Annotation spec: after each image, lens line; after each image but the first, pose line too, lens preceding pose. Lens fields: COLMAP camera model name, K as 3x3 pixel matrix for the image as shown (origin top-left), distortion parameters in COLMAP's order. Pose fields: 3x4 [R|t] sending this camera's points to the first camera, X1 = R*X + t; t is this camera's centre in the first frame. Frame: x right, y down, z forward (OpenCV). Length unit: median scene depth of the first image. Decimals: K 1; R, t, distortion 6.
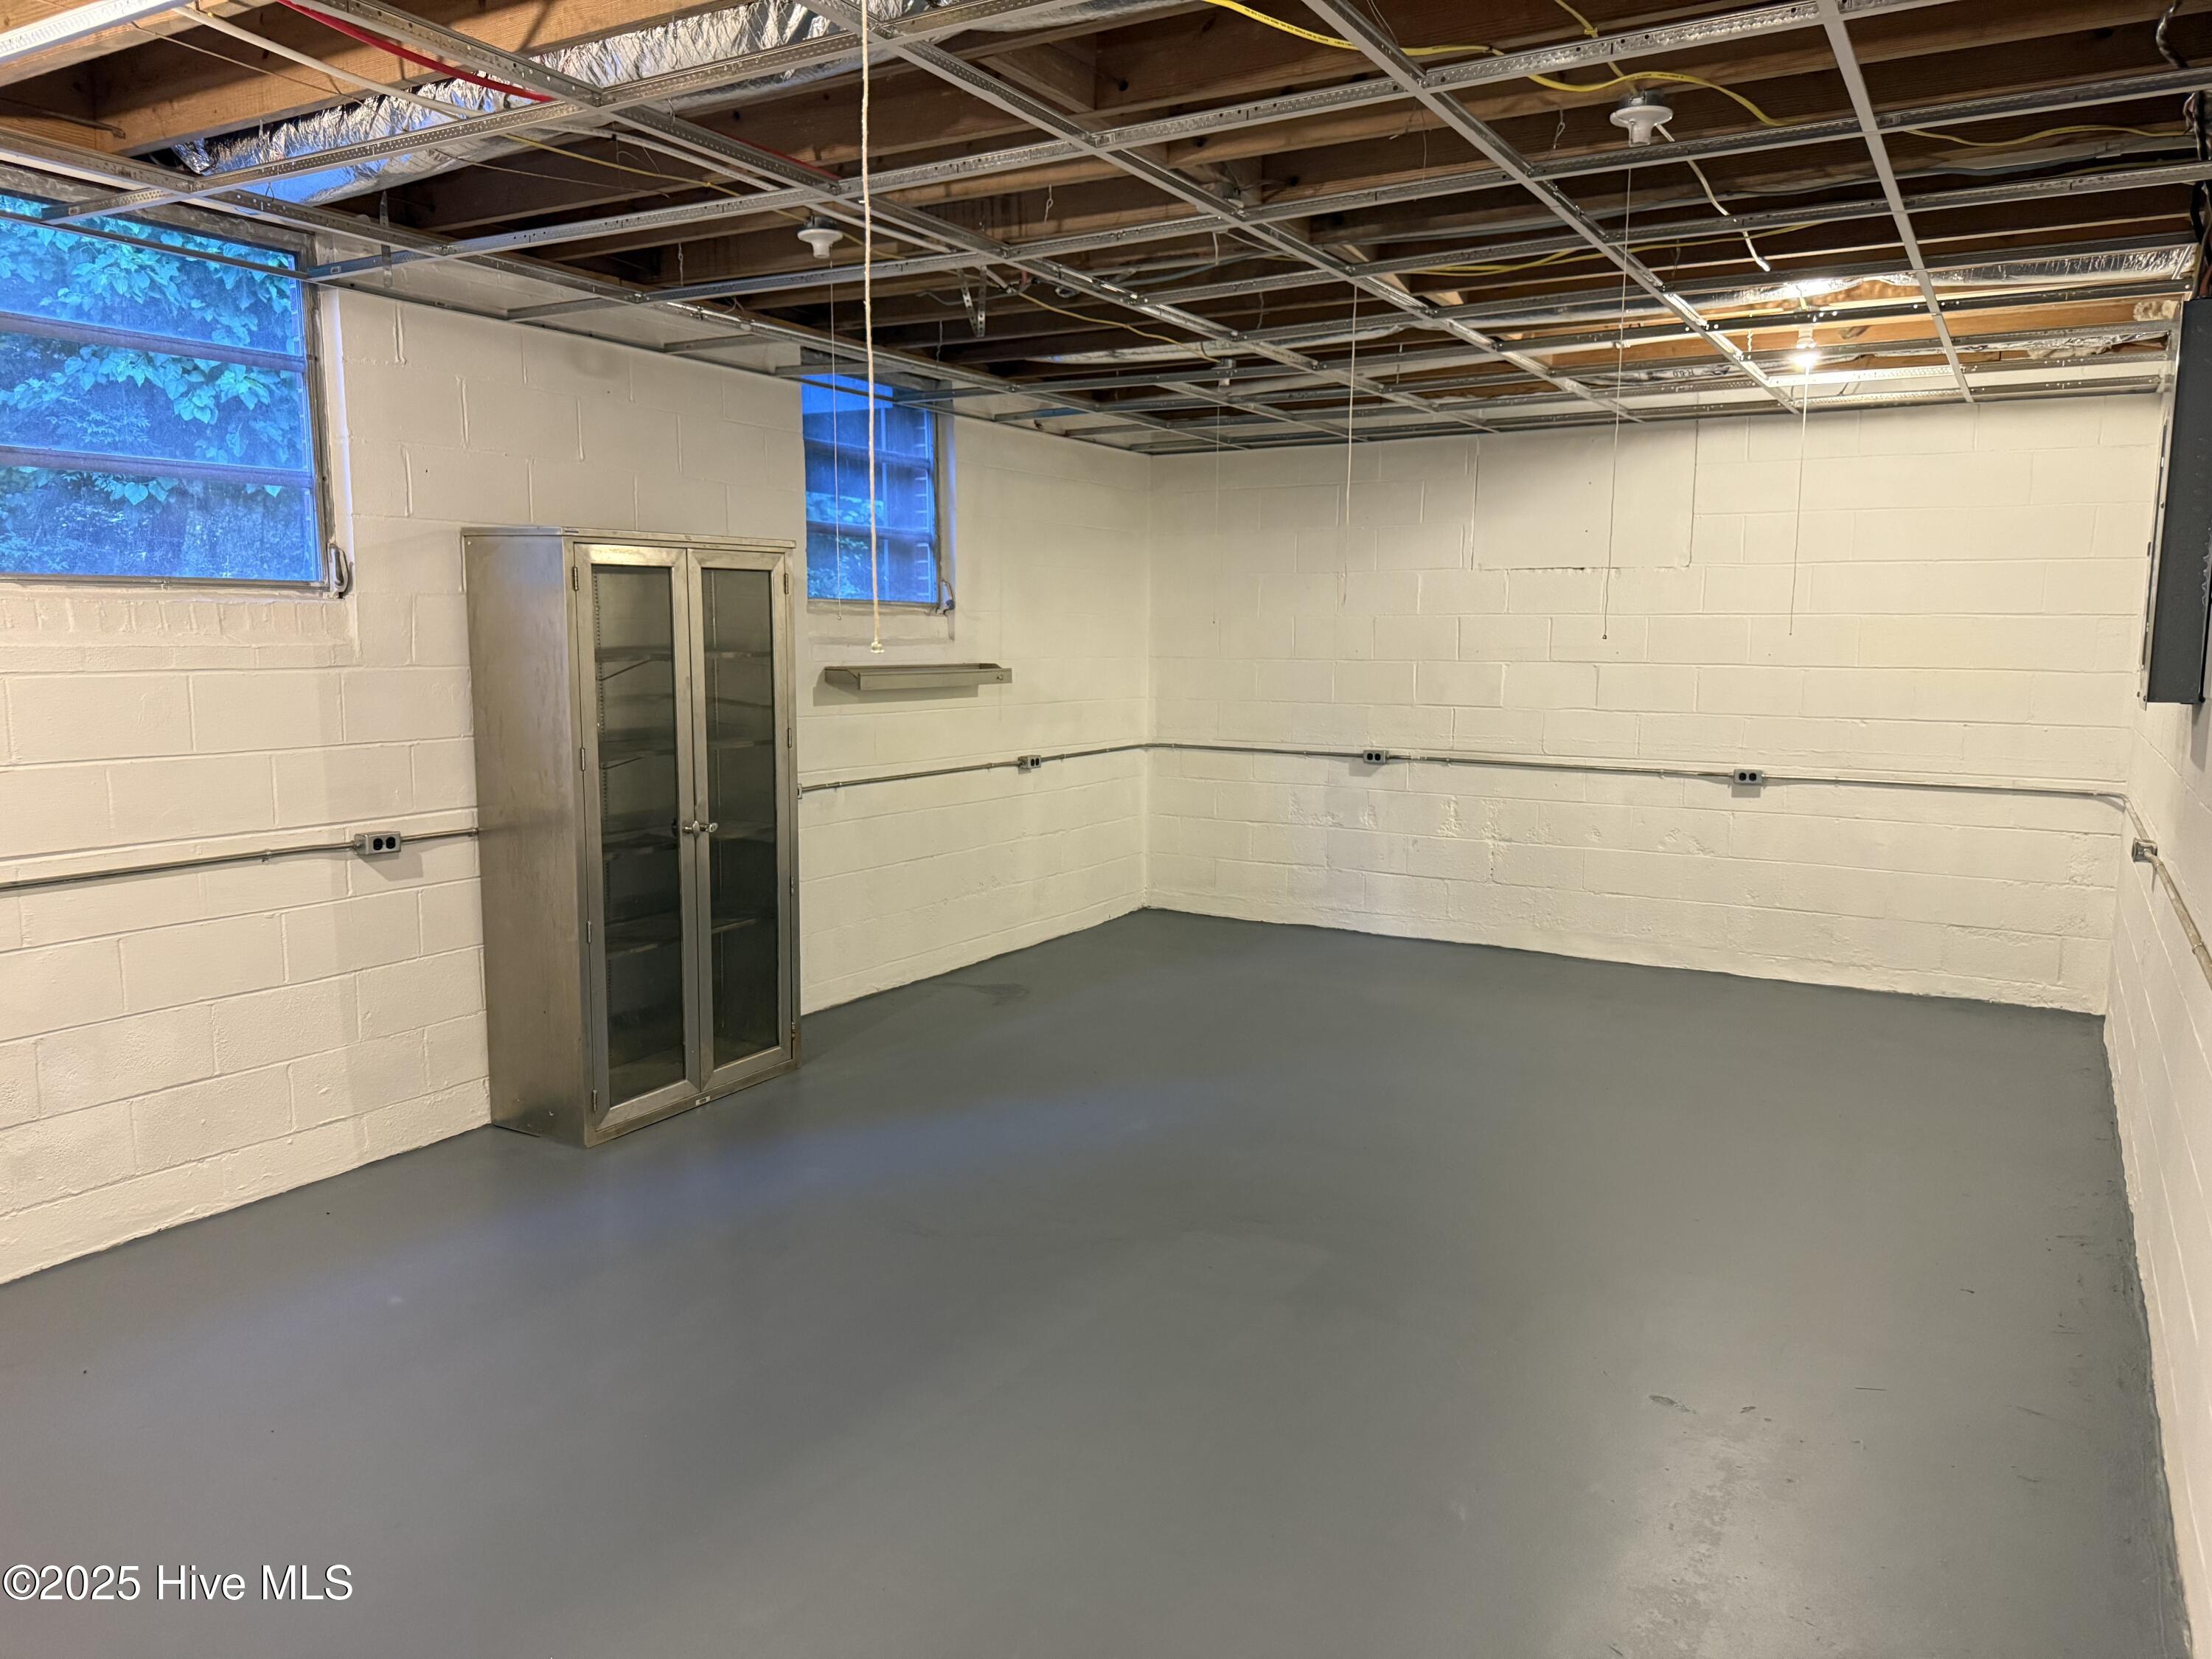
lens RADIAL K [[1545.8, 0, 1128.4], [0, 1545.8, 837.1], [0, 0, 1]] dist [0.130395, -0.238503]
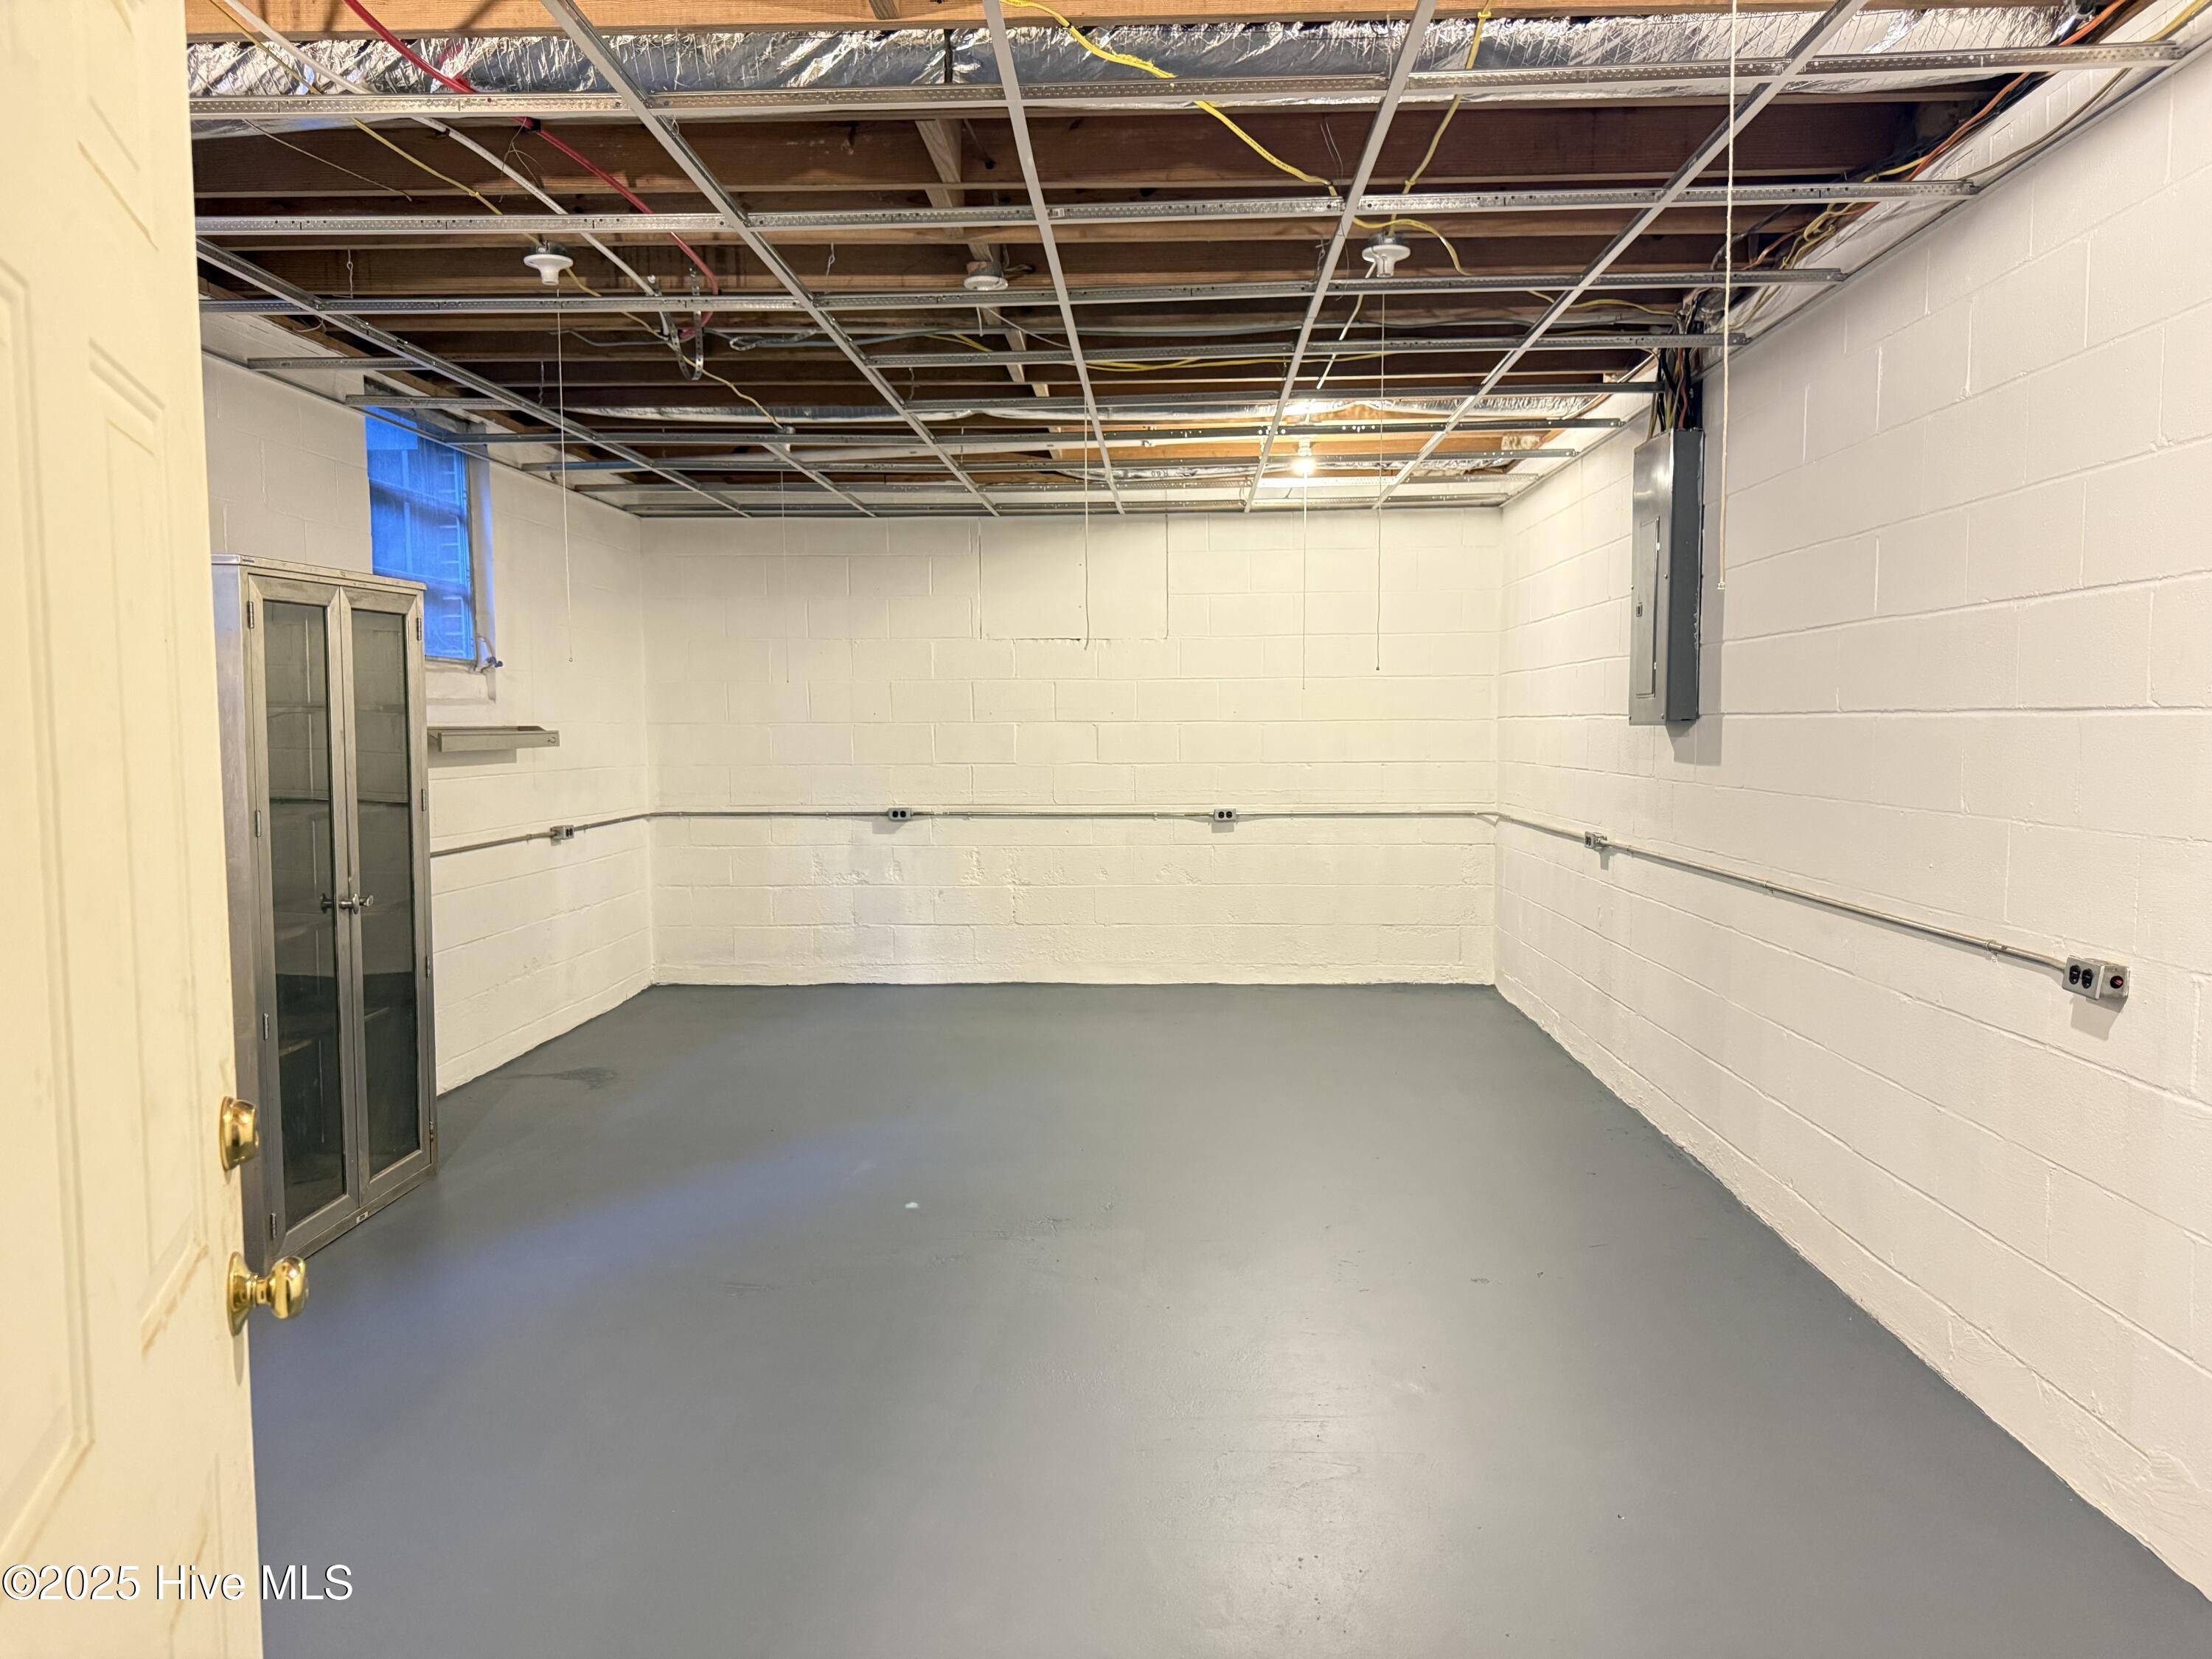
lens RADIAL K [[1545.8, 0, 1128.4], [0, 1545.8, 837.1], [0, 0, 1]] dist [0.130395, -0.238503]
pose [[0.875343, -0.048546, 0.481058, -0.236105], [0.077407, 0.996184, -0.040322, 0.020065], [-0.477265, 0.072532, 0.875761, 0.013254]]
